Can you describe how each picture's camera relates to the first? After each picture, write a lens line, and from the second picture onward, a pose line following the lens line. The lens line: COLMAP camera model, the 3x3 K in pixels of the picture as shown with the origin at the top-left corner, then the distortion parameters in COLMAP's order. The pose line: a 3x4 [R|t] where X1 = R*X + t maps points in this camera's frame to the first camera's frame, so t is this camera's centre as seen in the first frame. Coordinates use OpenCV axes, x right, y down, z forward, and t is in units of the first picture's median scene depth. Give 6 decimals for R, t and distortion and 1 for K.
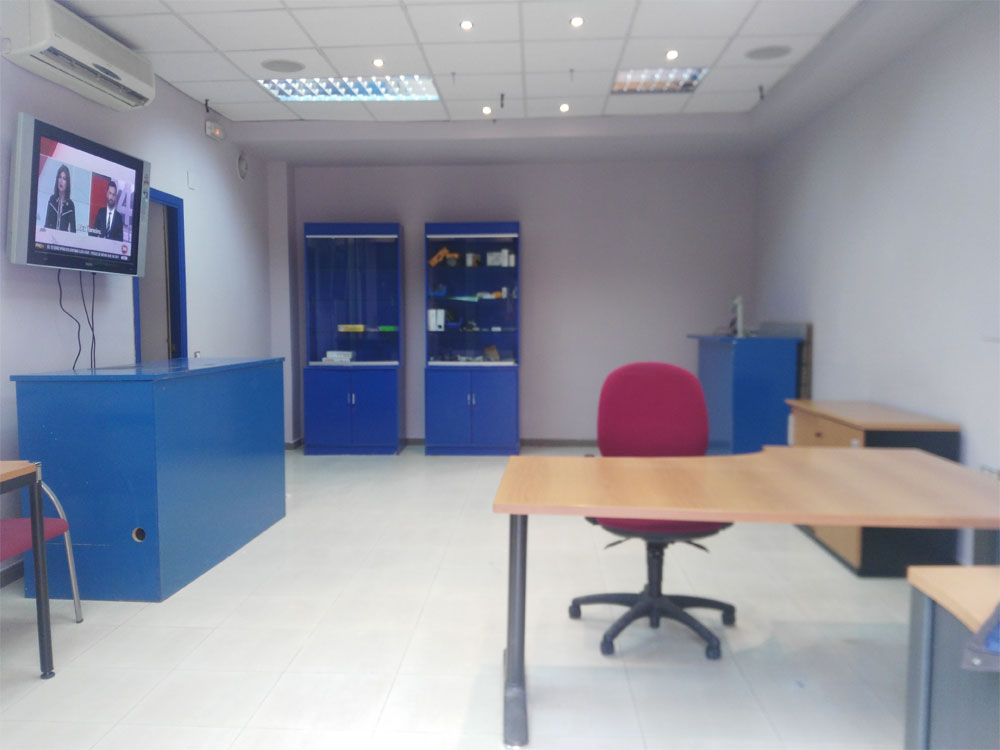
lens RADIAL K [[823.8, 0, 500.0], [0, 823.8, 375.0], [0, 0, 1]] dist [-0.000431, -0.075244]
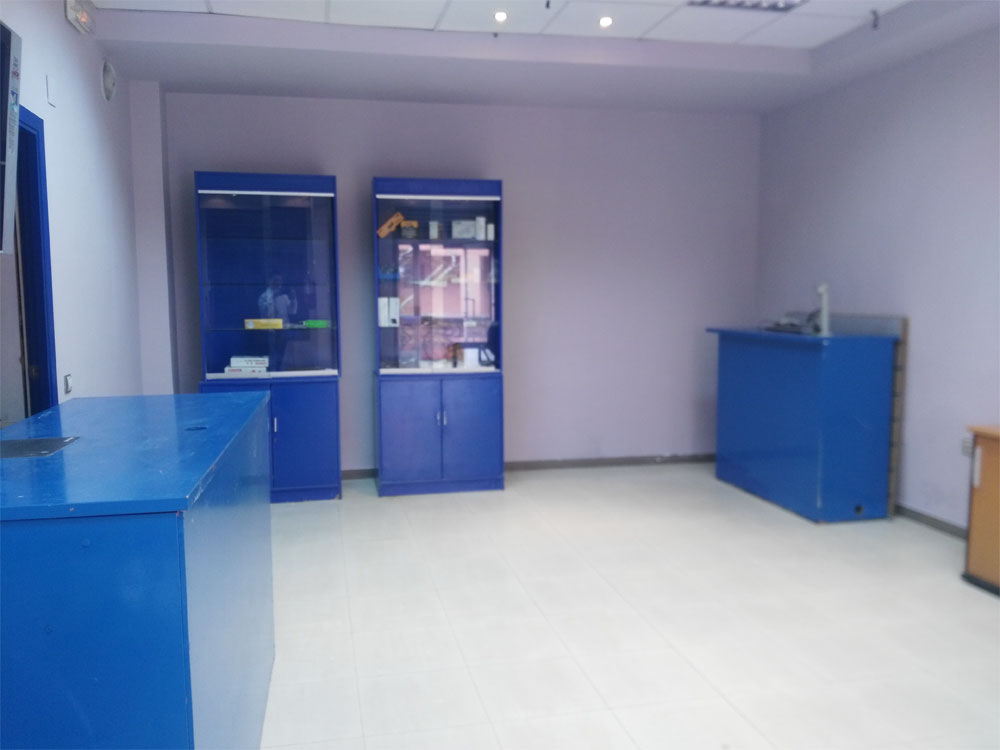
lens RADIAL K [[823.8, 0, 500.0], [0, 823.8, 375.0], [0, 0, 1]] dist [-0.000431, -0.075244]
pose [[0.959273, -0.030964, 0.280779, -0.190384], [0.020981, 0.999039, 0.038490, -0.036844], [-0.281701, -0.031032, 0.959000, 0.268984]]
